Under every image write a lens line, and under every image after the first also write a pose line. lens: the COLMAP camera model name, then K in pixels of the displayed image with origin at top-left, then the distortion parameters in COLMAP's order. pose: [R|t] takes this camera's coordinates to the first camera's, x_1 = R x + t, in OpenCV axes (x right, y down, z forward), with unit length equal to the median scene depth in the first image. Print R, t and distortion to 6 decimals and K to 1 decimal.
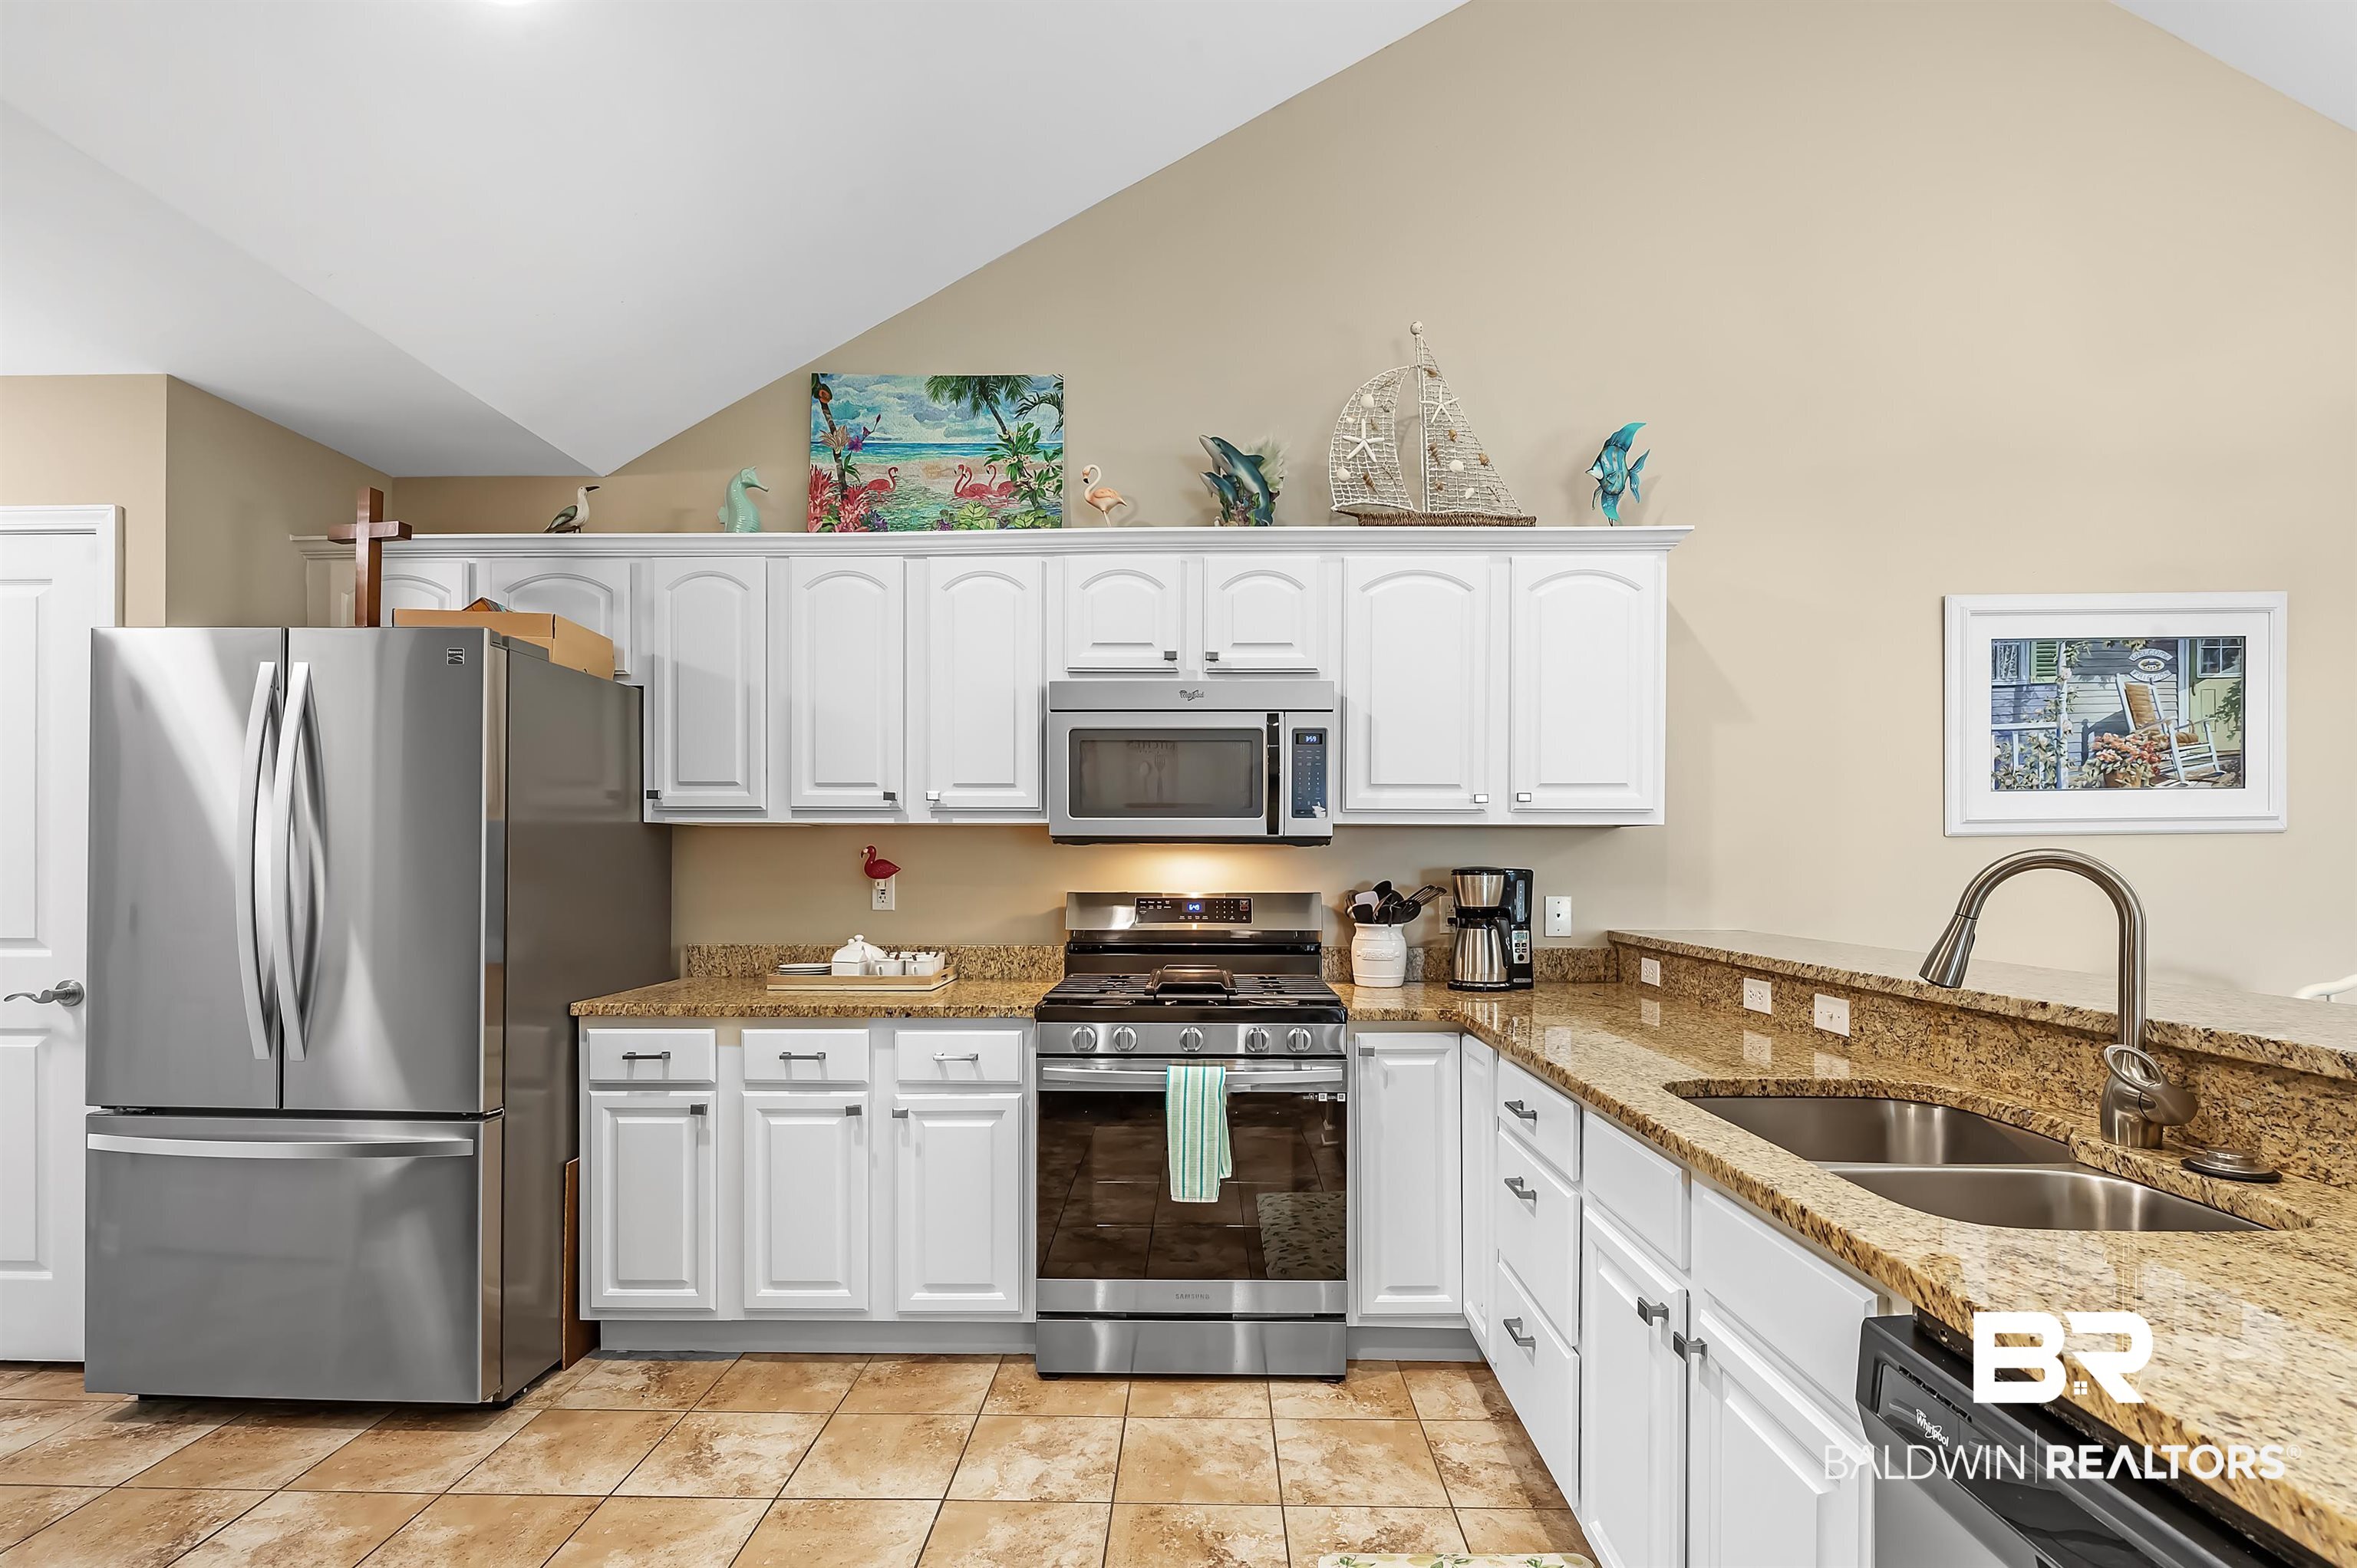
lens RADIAL K [[1086.8, 0, 1189.2], [0, 1086.8, 863.2], [0, 0, 1]] dist [-0.005342, -0.000308]
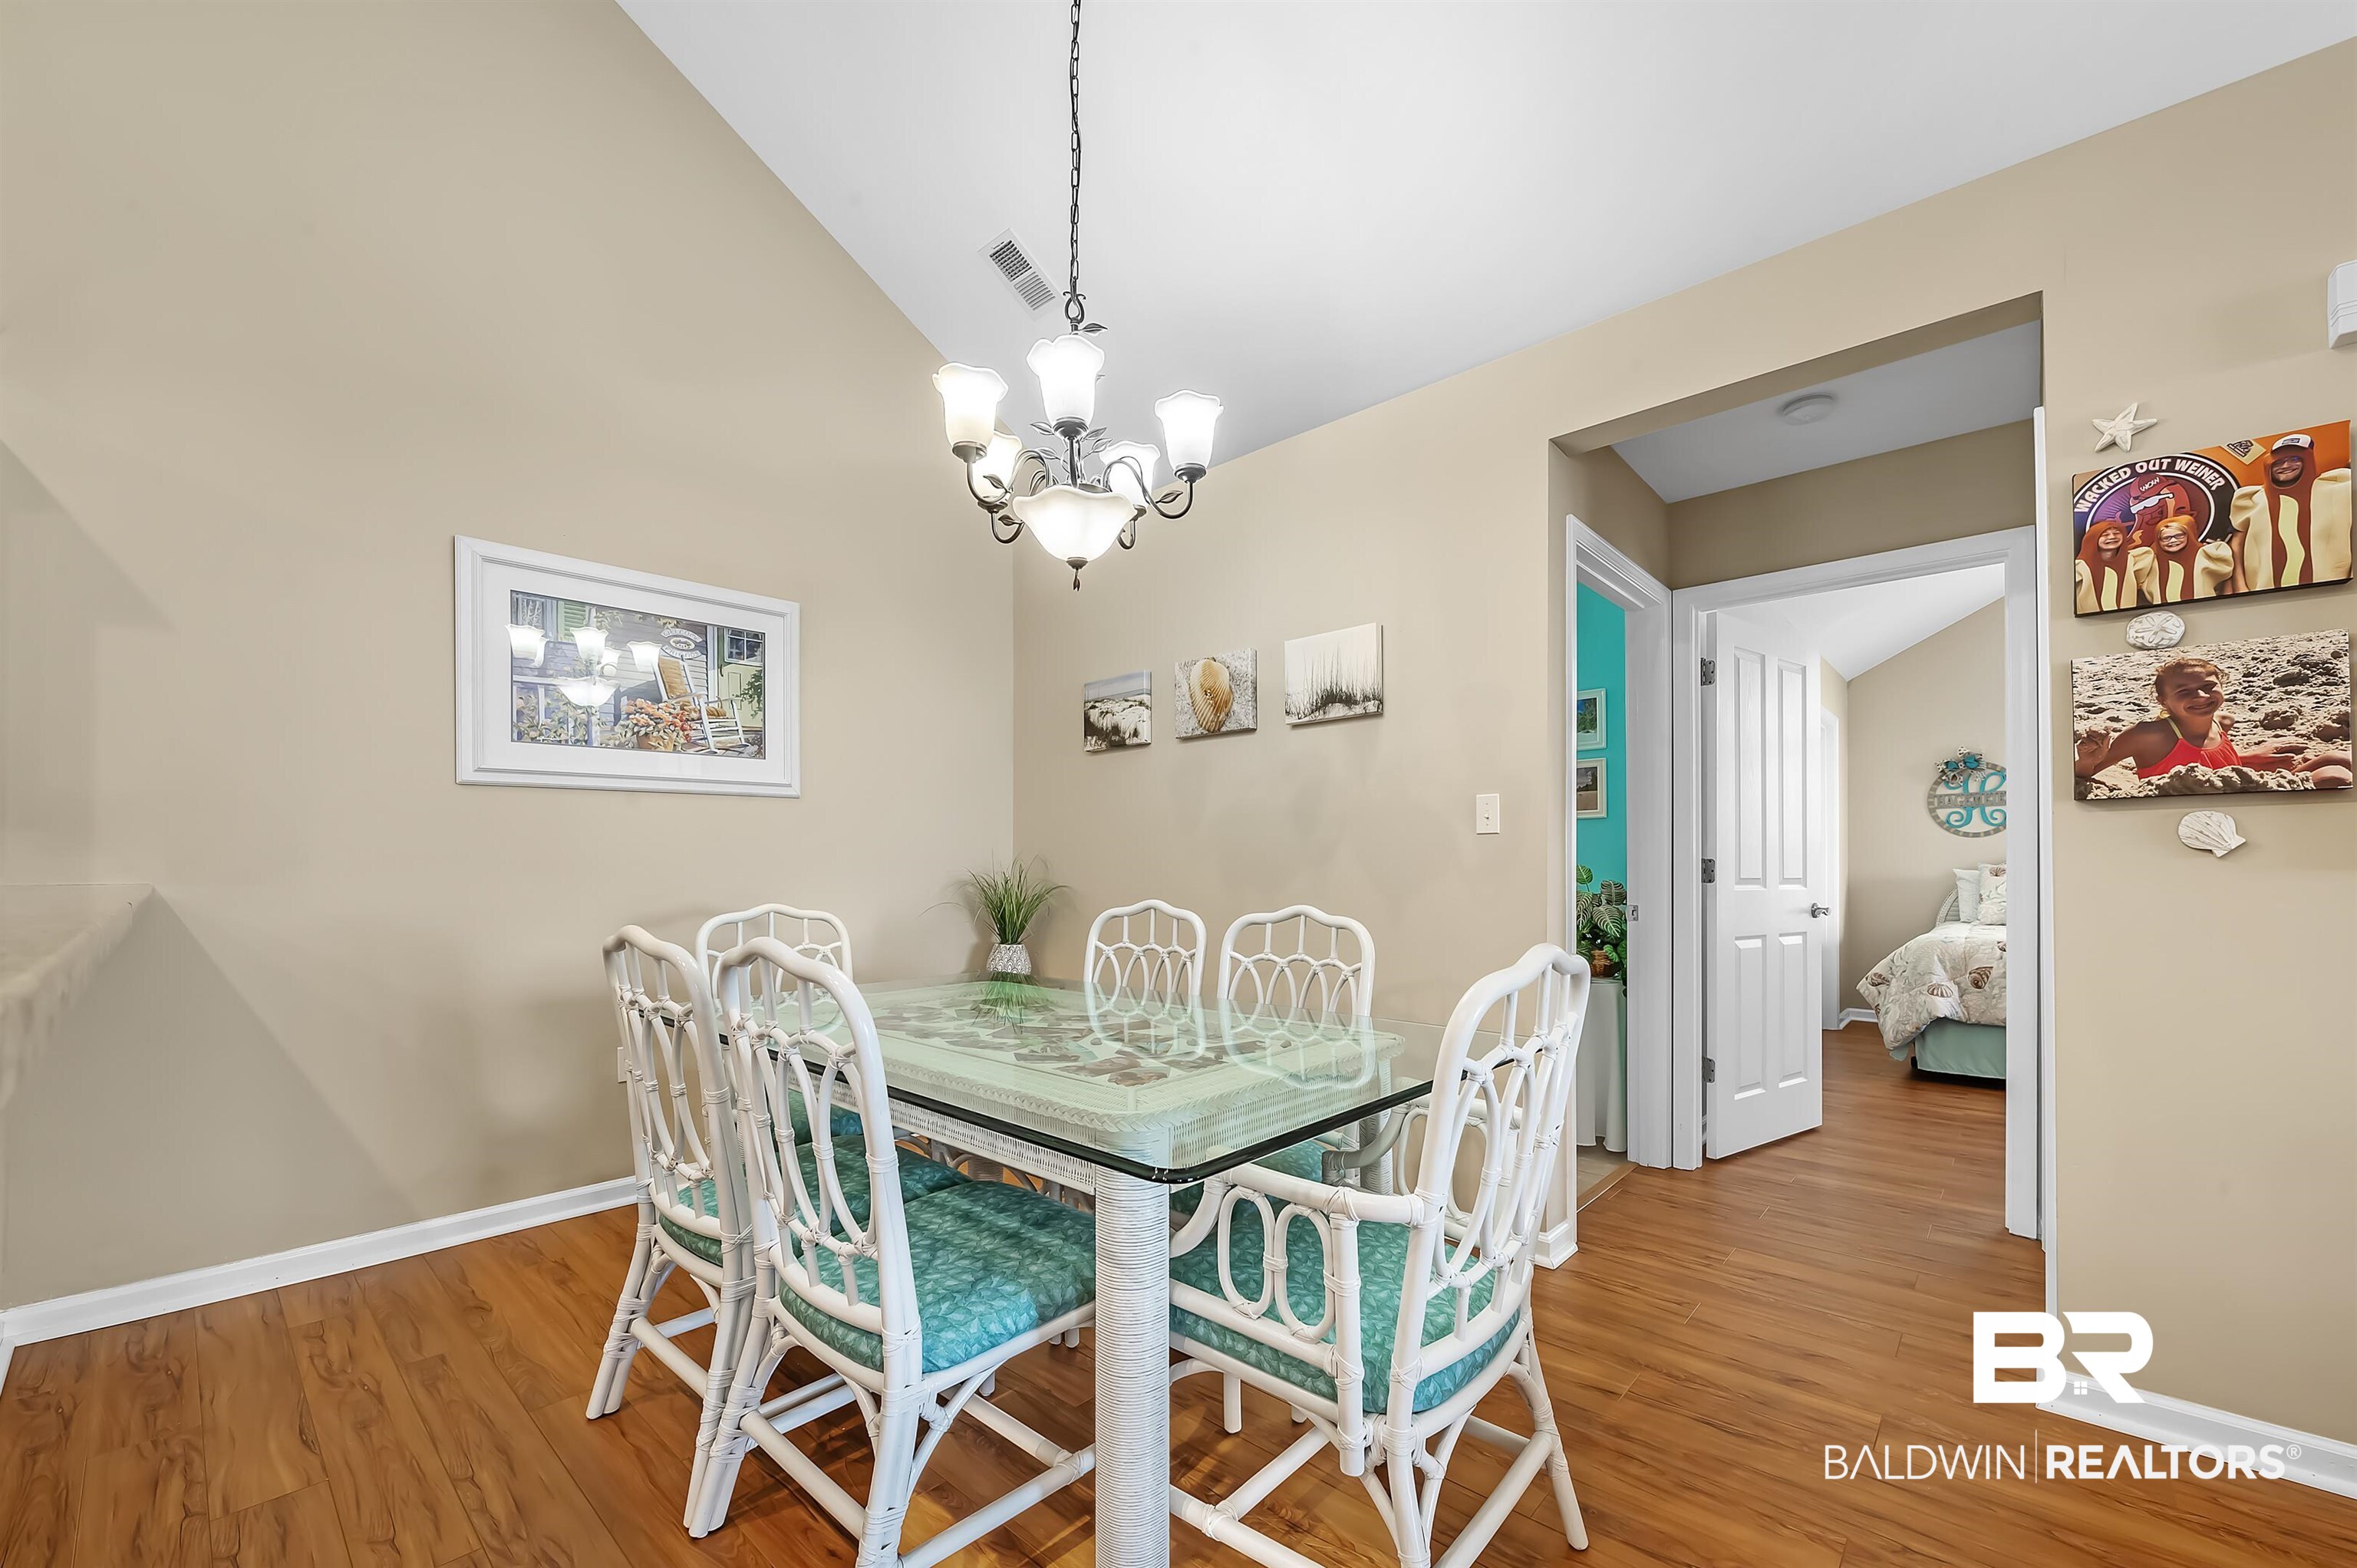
lens RADIAL K [[951.9, 0, 1195.1], [0, 951.9, 857.1], [0, 0, 1]] dist [-0.006214, -0.000749]
pose [[0.657389, 0.007401, 0.753515, 0.507520], [-0.000756, 0.999958, -0.009162, 0.049582], [-0.753551, 0.005454, 0.657367, -0.055594]]
